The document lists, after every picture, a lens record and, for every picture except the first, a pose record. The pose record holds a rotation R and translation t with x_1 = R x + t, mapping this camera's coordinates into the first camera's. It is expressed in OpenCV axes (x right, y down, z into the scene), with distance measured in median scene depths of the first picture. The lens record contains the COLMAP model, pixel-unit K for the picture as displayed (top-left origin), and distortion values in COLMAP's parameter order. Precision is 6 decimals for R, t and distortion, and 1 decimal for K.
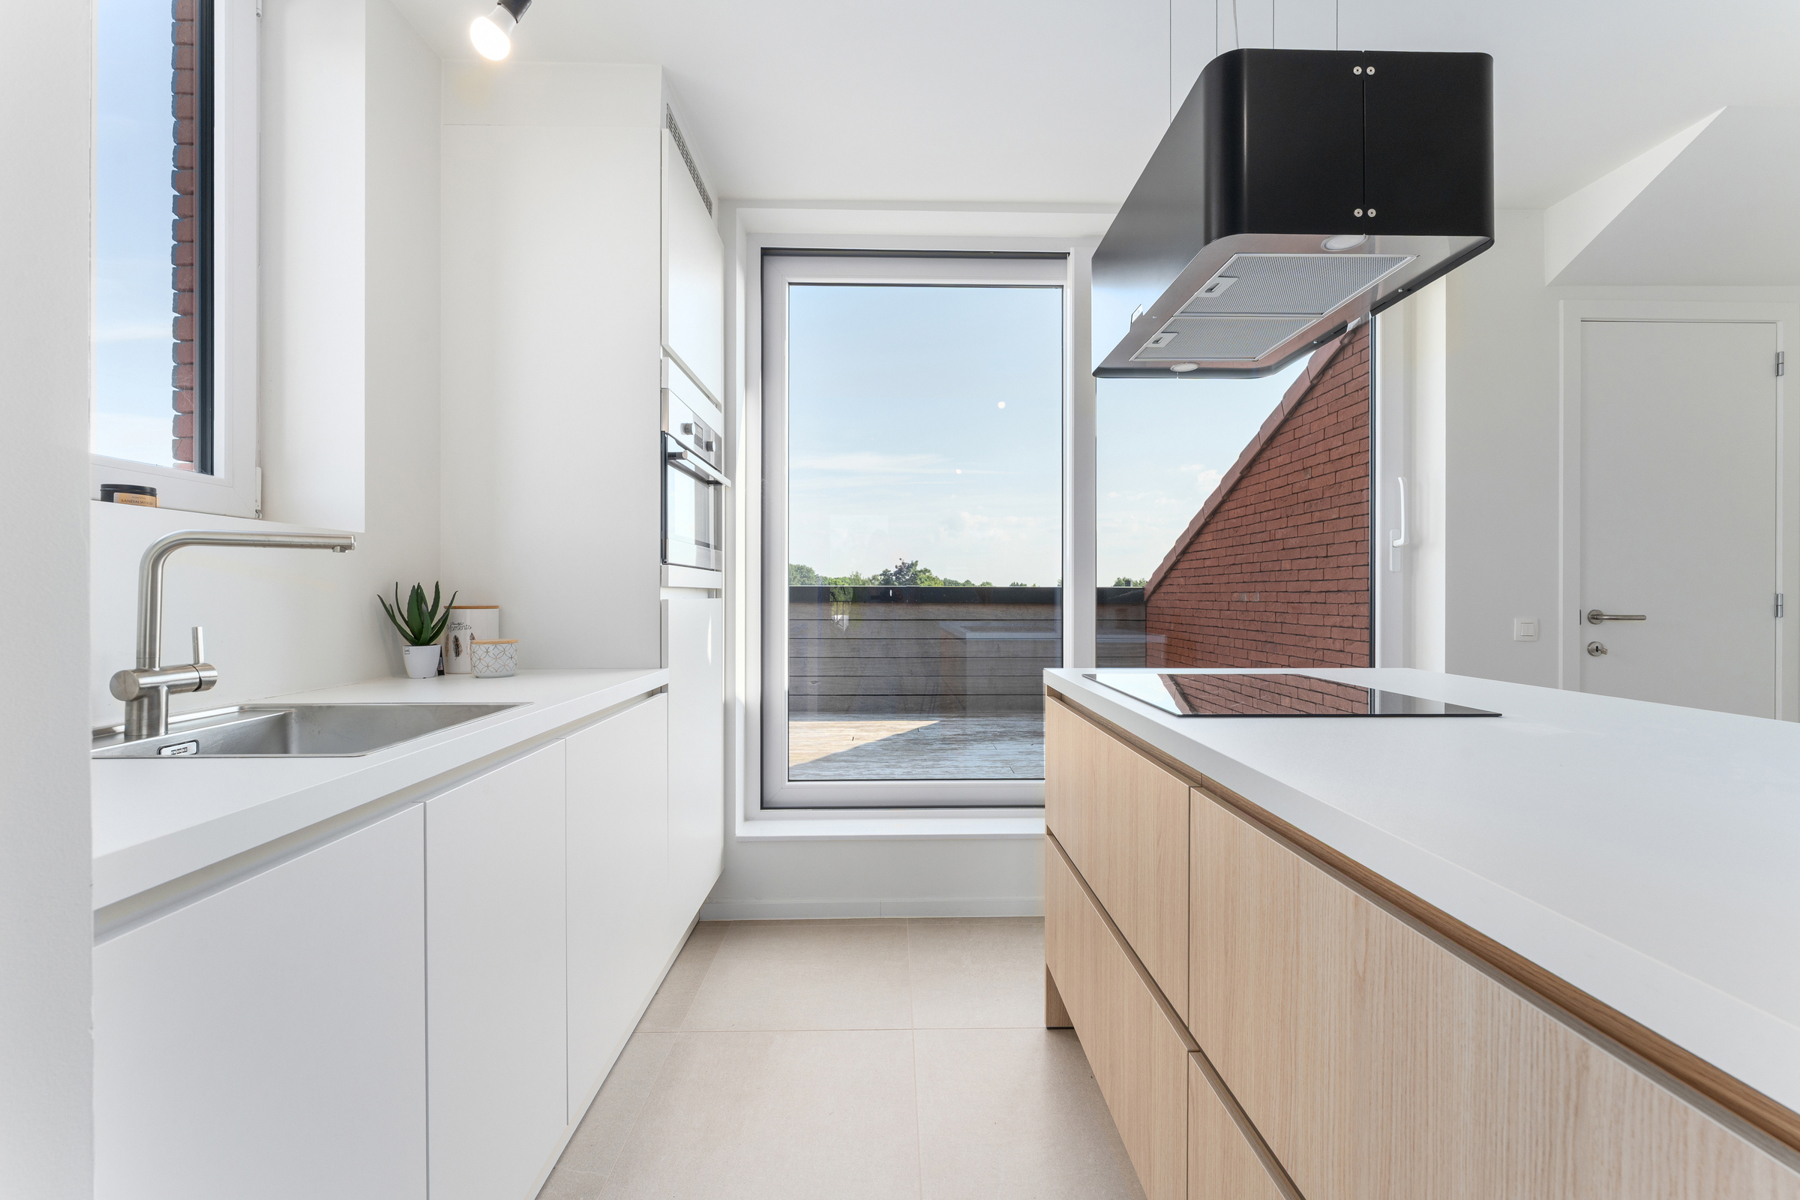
lens RADIAL K [[728.1, 0, 905.0], [0, 728.1, 593.8], [0, 0, 1]] dist [-0.002643, 0.000020]
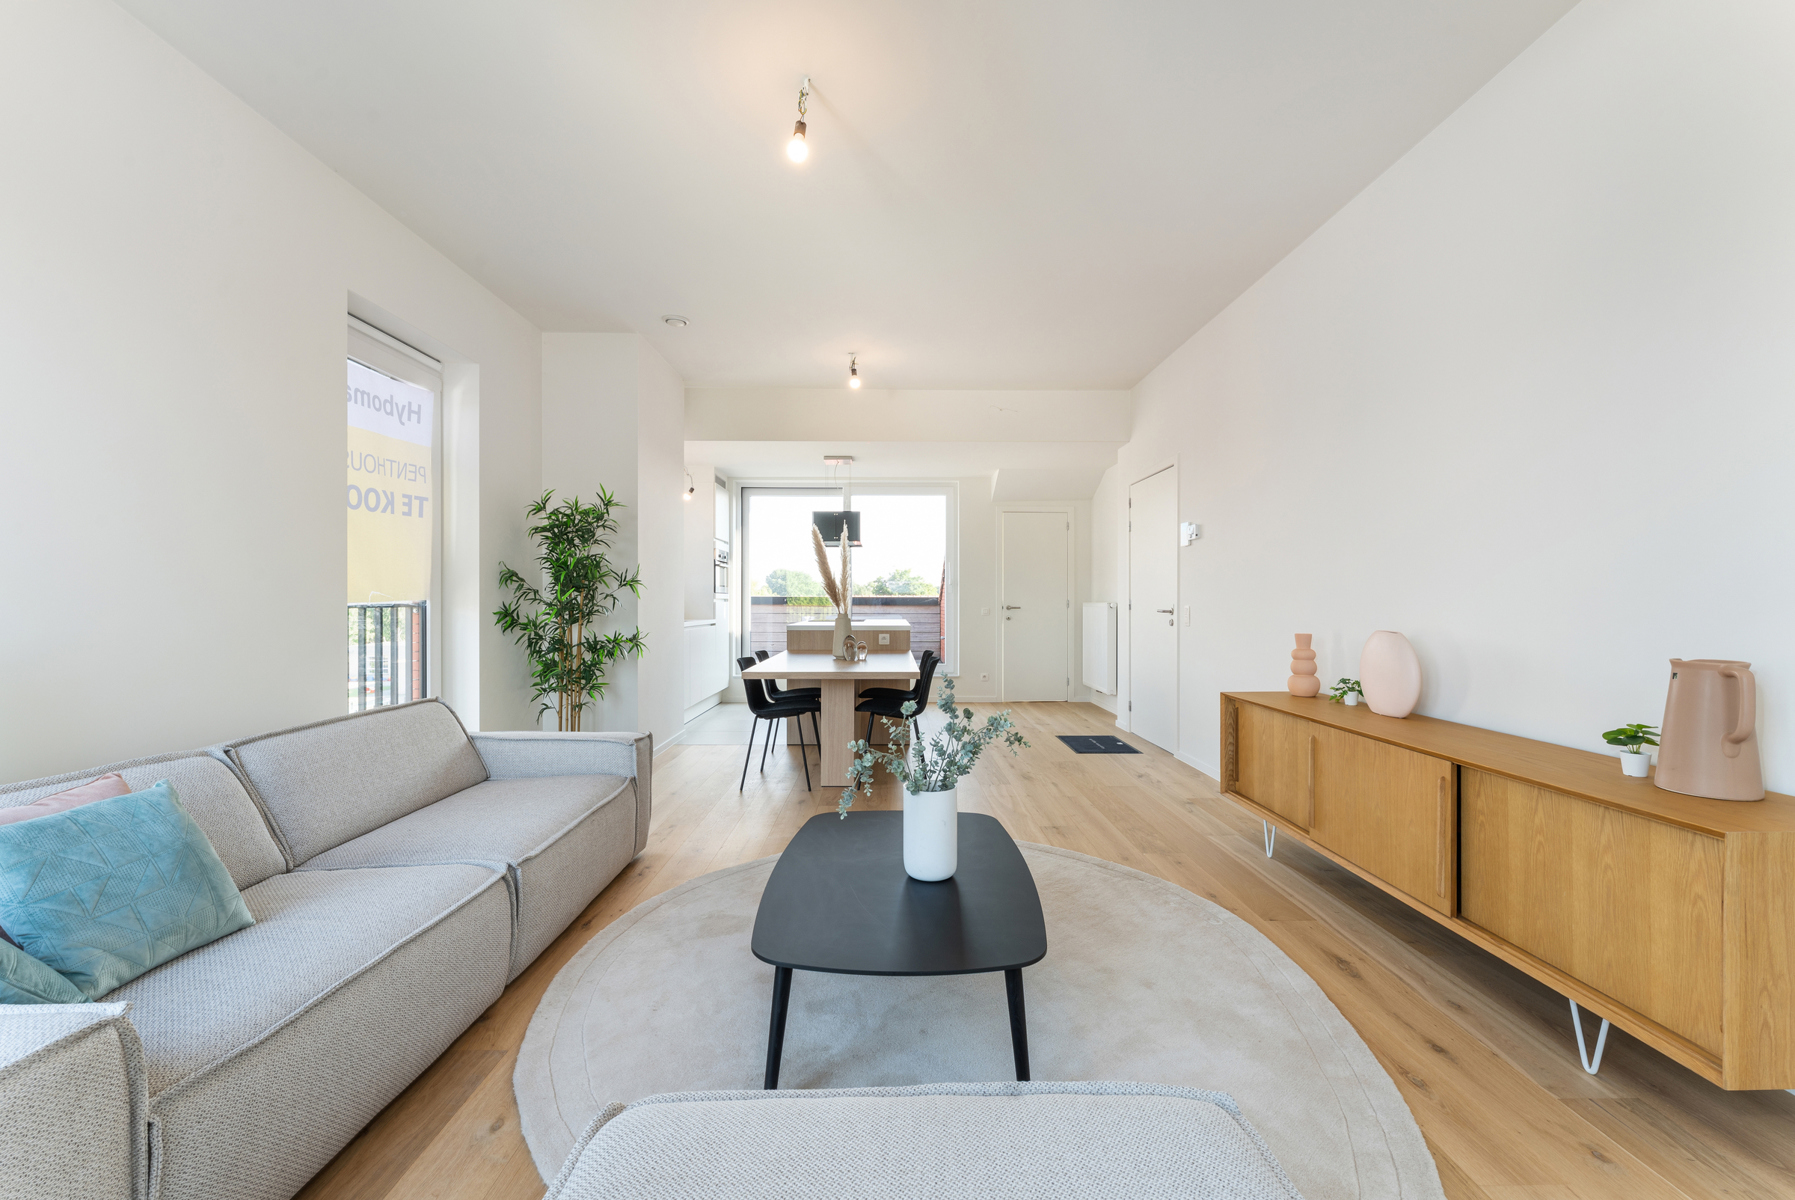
lens RADIAL K [[747.1, 0, 901.6], [0, 747.1, 598.6], [0, 0, 1]] dist [0.002014, 0.000110]
pose [[0.999976, 0.000121, -0.006909, 0.531359], [-0.000137, 0.999997, -0.002300, -0.000308], [0.006909, 0.002301, 0.999973, -2.280606]]
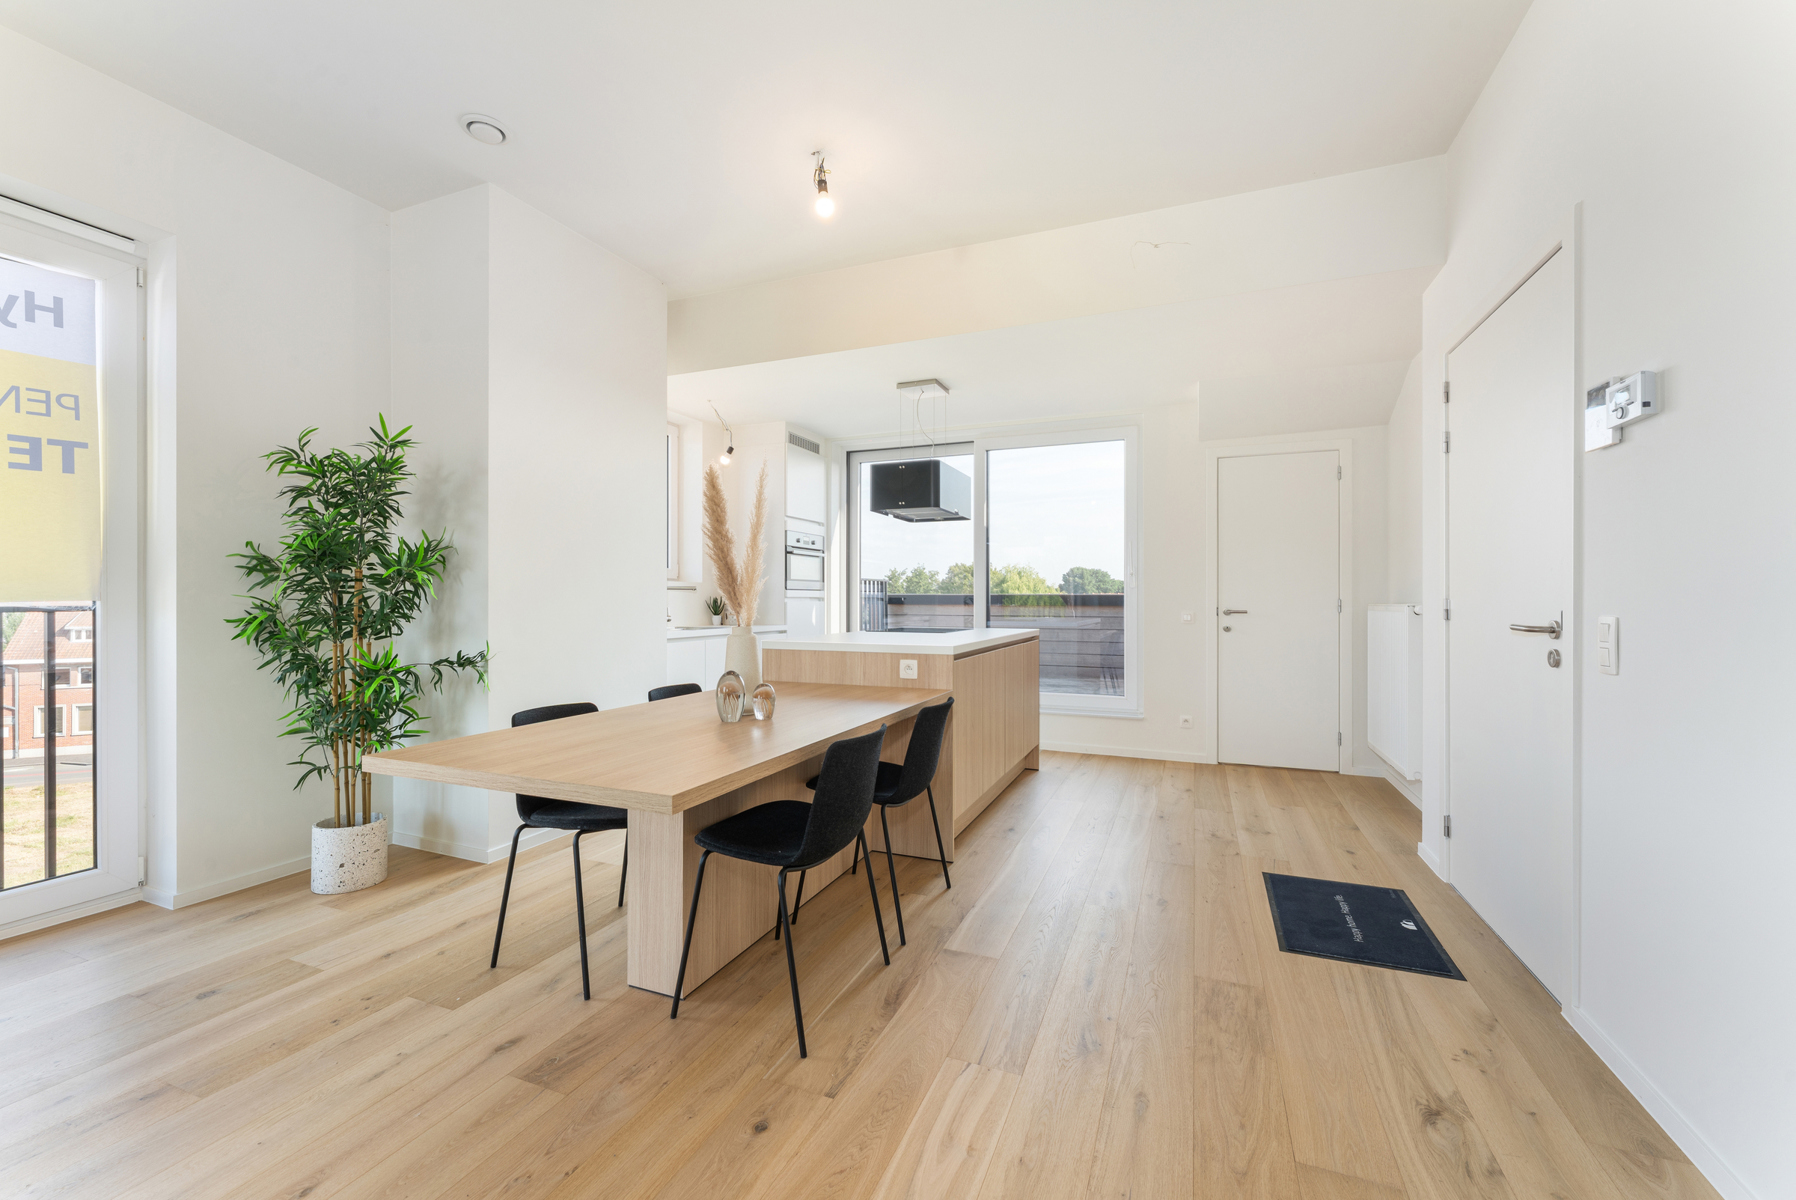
lens RADIAL K [[726.4, 0, 900.5], [0, 726.4, 601.9], [0, 0, 1]] dist [-0.002643, 0.000020]
pose [[0.917808, 0.001801, -0.397020, 0.949926], [0.000034, 0.999989, 0.004615, -0.004174], [0.397024, -0.004249, 0.917799, -1.143044]]
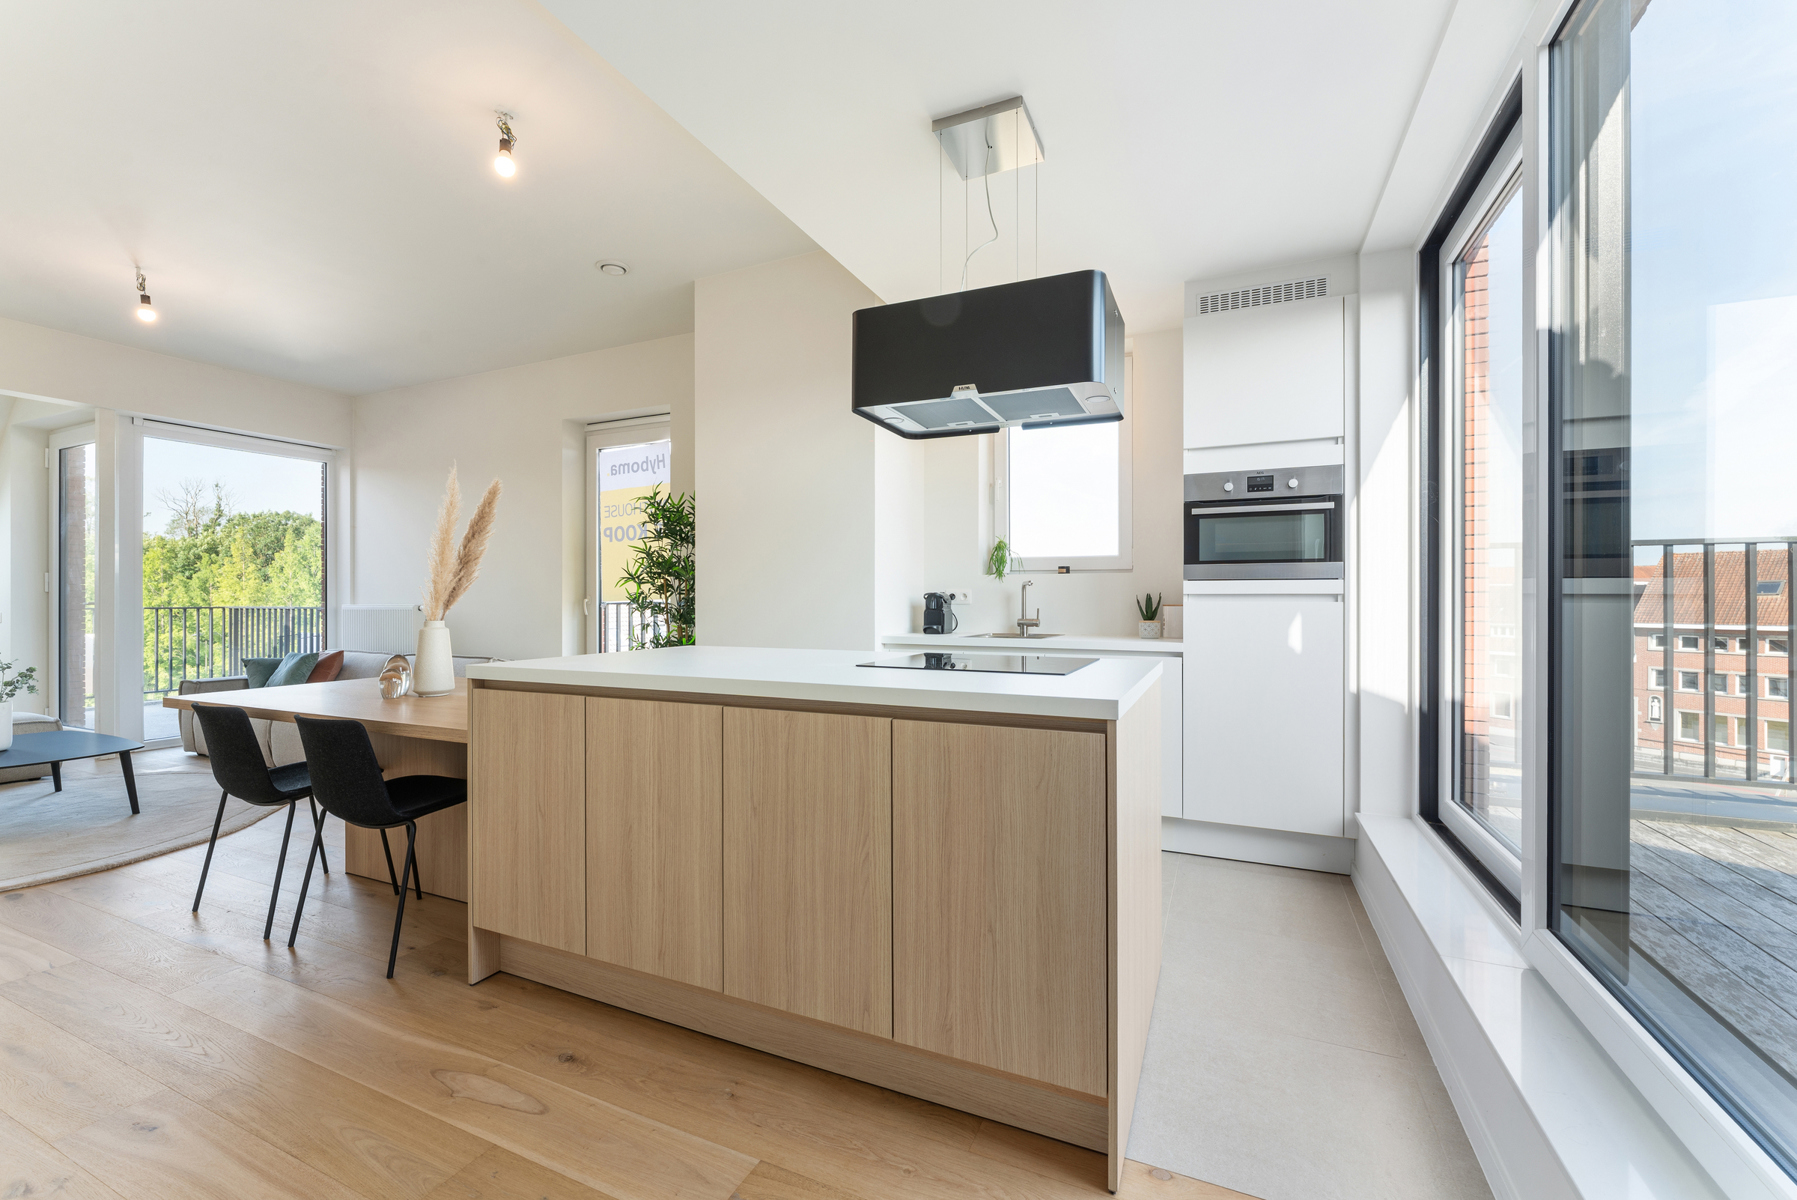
lens RADIAL K [[726.8, 0, 902.9], [0, 726.8, 598.1], [0, 0, 1]] dist [-0.002643, 0.000020]
pose [[-0.429305, -0.001413, -0.903158, 1.083632], [0.002043, 0.999995, -0.002536, 0.002558], [0.903157, -0.002934, -0.429300, 0.834984]]
